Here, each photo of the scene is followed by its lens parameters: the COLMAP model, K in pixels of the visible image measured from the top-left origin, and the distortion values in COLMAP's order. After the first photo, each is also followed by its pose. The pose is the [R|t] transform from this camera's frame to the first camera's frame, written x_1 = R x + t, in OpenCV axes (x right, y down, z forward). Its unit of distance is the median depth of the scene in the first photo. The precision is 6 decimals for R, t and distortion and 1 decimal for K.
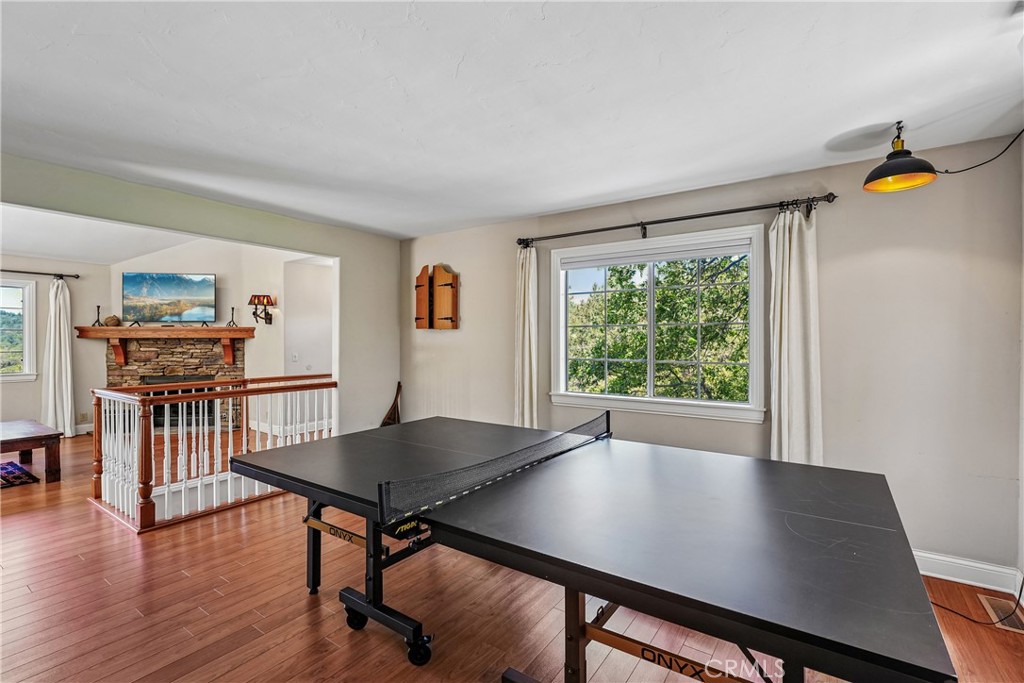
lens RADIAL K [[467.6, 0, 512.7], [0, 467.6, 341.9], [0, 0, 1]] dist [0.002358, 0.000143]
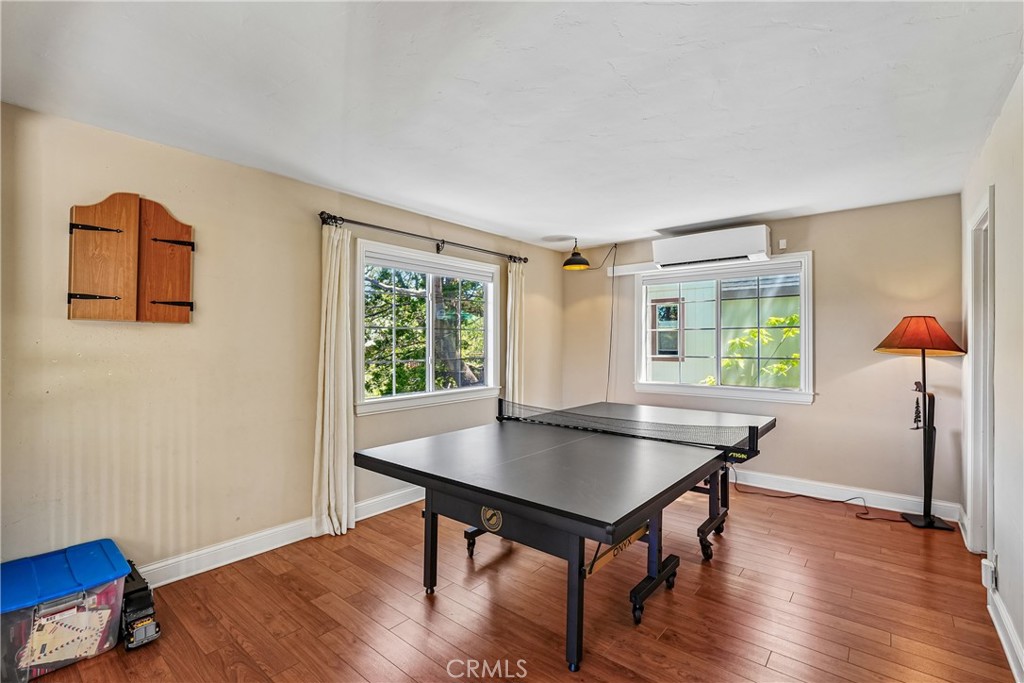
lens RADIAL K [[455.7, 0, 513.2], [0, 455.7, 338.6], [0, 0, 1]] dist [-0.001393, -0.000108]
pose [[0.084429, 0.002716, 0.996426, -0.748909], [0.002172, 0.999993, -0.002910, -0.007973], [-0.996427, 0.002410, 0.084423, 0.657651]]
